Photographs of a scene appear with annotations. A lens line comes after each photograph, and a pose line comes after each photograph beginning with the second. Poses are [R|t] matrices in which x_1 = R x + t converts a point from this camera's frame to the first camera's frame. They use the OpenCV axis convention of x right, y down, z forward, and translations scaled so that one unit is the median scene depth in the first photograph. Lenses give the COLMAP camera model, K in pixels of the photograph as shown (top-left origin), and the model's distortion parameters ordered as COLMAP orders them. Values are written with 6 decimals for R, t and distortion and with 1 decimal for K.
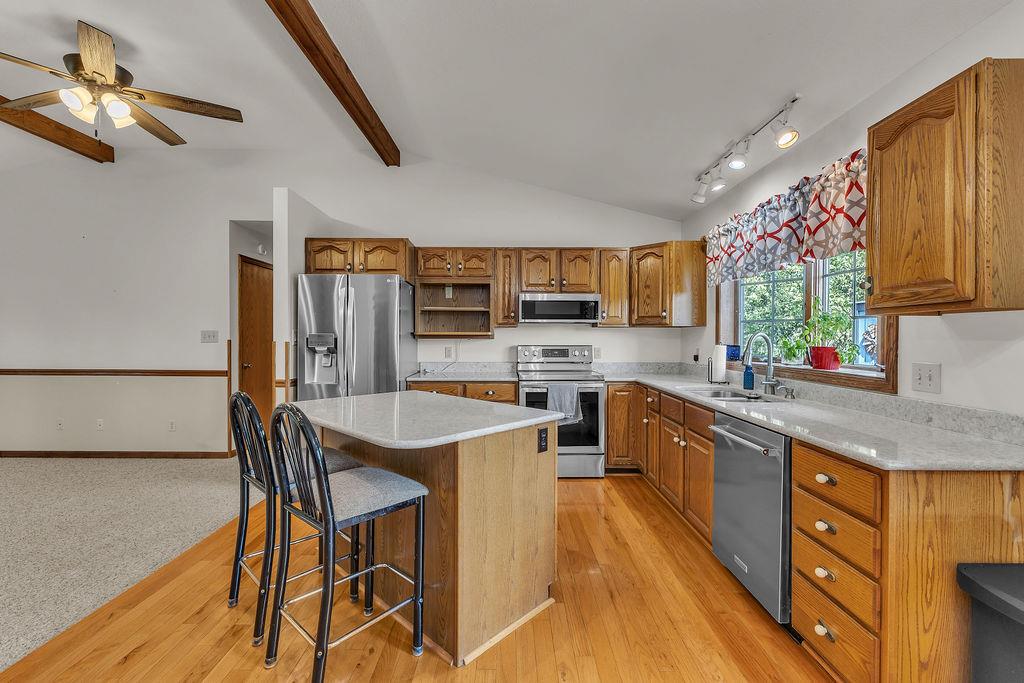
lens RADIAL K [[440.4, 0, 506.9], [0, 440.4, 339.3], [0, 0, 1]] dist [0.002360, -0.000280]
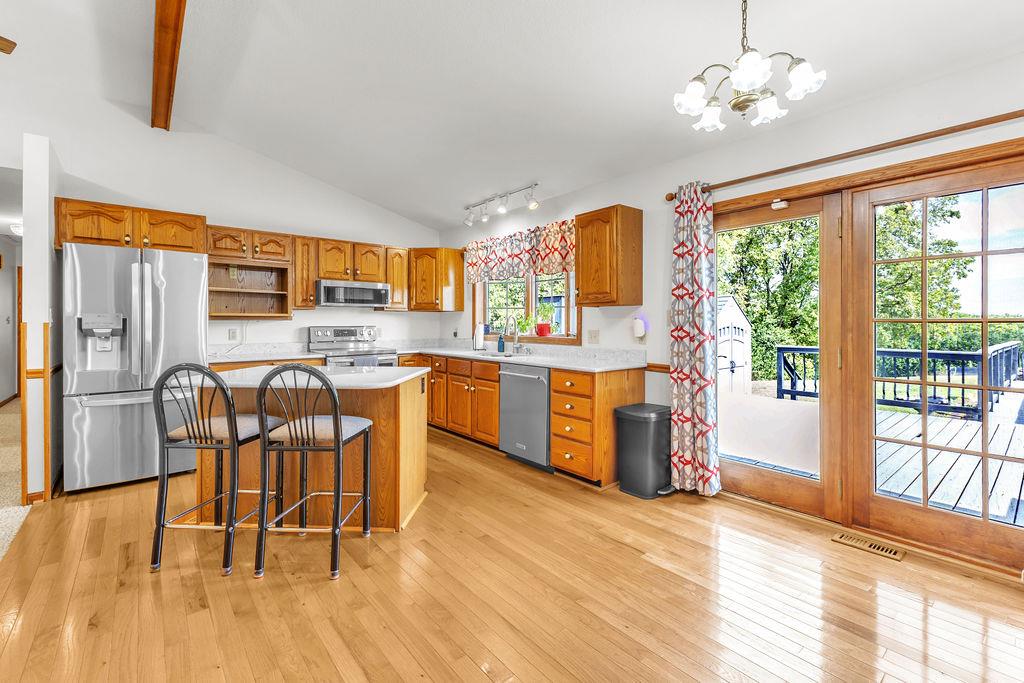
lens RADIAL K [[447.1, 0, 512.2], [0, 447.1, 323.5], [0, 0, 1]] dist [-0.001814, -0.000415]
pose [[0.765726, -0.004326, 0.643153, -0.368638], [0.006391, 0.999979, -0.000883, 0.012628], [-0.643135, 0.004786, 0.765737, -0.198616]]
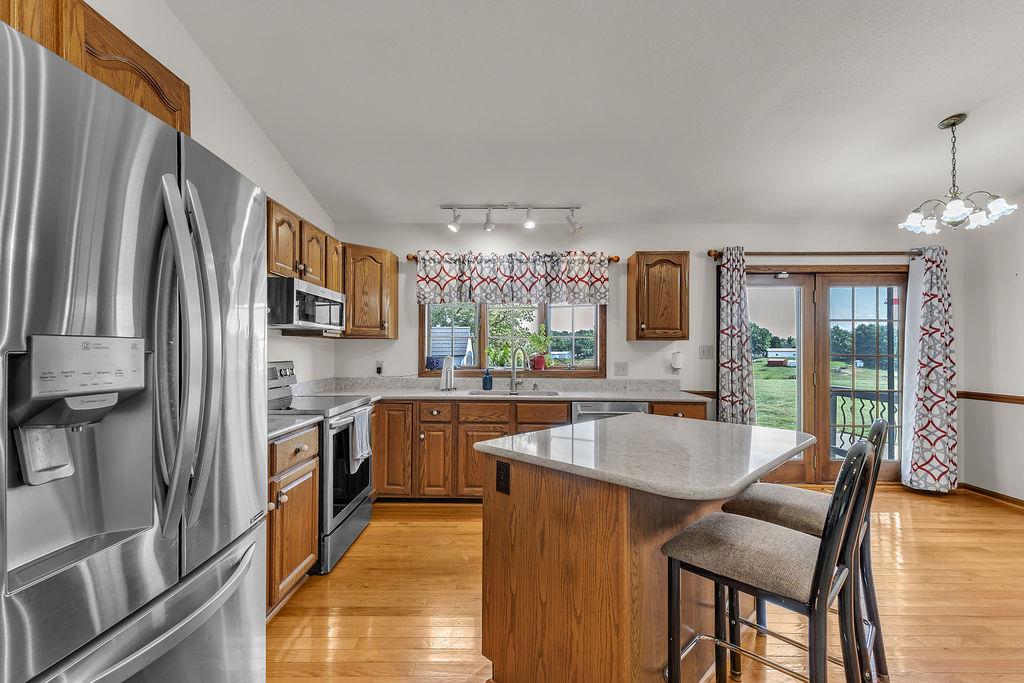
lens RADIAL K [[441.5, 0, 509.2], [0, 441.5, 347.5], [0, 0, 1]] dist [0.000226, -0.000613]
pose [[0.011897, 0.002716, 0.999926, -0.638979], [0.001454, 0.999995, -0.002733, -0.006755], [-0.999928, 0.001487, 0.011893, 0.778862]]
